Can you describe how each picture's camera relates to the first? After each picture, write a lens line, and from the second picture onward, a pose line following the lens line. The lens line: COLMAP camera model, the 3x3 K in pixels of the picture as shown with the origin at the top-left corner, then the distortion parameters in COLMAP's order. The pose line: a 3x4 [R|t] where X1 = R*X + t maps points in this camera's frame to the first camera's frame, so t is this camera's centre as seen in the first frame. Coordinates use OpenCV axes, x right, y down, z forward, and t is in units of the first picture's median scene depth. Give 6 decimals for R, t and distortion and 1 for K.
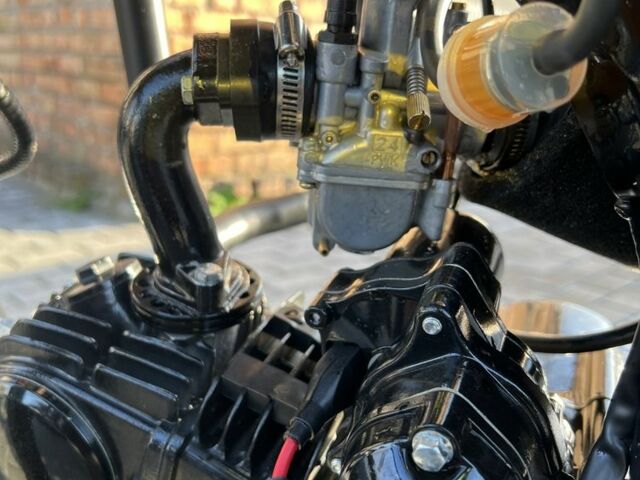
lens RADIAL K [[617.4, 0, 320.0], [0, 617.4, 240.0], [0, 0, 1]] dist [0.048134, -0.001132]
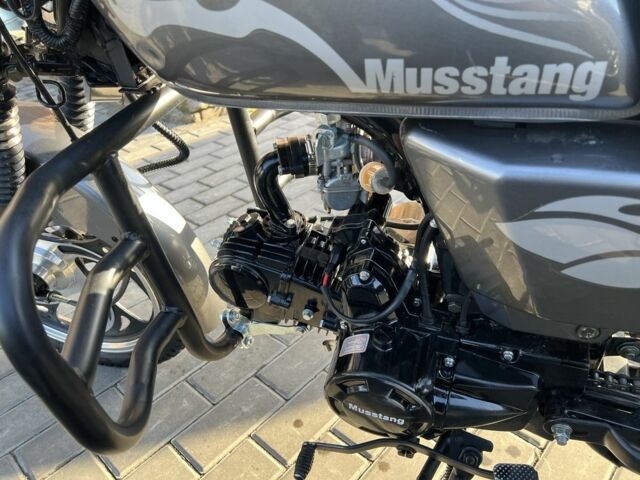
lens RADIAL K [[617.4, 0, 320.0], [0, 617.4, 240.0], [0, 0, 1]] dist [0.048134, -0.001132]
pose [[0.993182, -0.114093, 0.023923, -0.123071], [0.098708, 0.932244, 0.348106, -0.903015], [-0.062019, -0.343371, 0.937150, -1.851448]]
